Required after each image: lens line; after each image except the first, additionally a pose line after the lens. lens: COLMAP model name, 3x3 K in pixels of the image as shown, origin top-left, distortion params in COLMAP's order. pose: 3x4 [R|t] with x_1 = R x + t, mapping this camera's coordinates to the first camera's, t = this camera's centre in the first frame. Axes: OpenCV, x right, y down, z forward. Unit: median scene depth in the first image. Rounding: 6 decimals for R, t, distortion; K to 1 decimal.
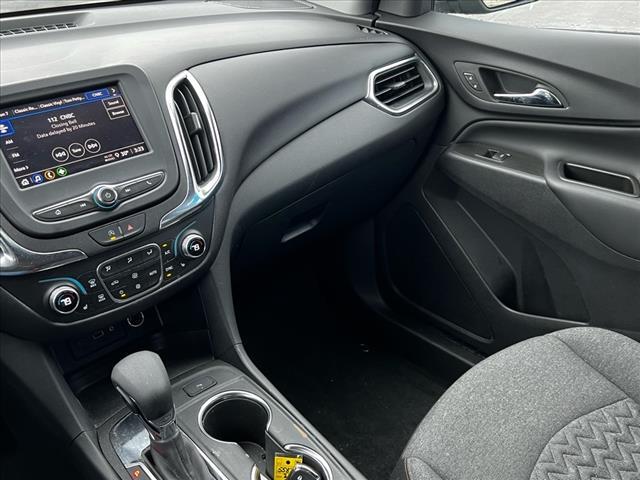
lens RADIAL K [[568.5, 0, 320.0], [0, 568.5, 240.0], [0, 0, 1]] dist [0.074590, -0.279716]
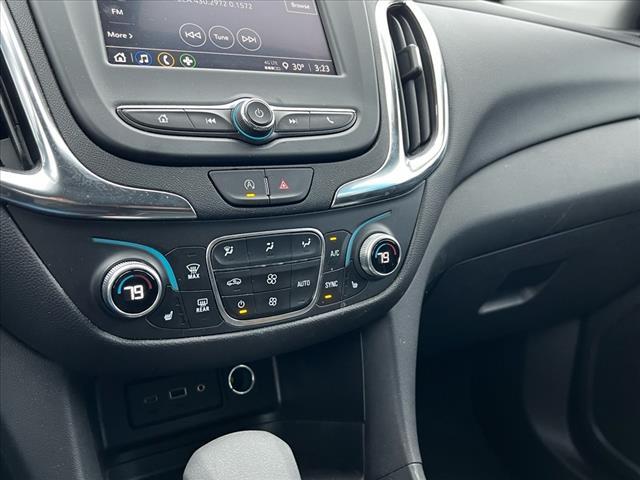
lens RADIAL K [[568.5, 0, 320.0], [0, 568.5, 240.0], [0, 0, 1]] dist [0.074590, -0.279716]
pose [[0.970944, 0.154502, -0.182750, -0.187618], [-0.190309, 0.961505, -0.198219, 0.119160], [0.145090, 0.227239, 0.962970, 0.488116]]
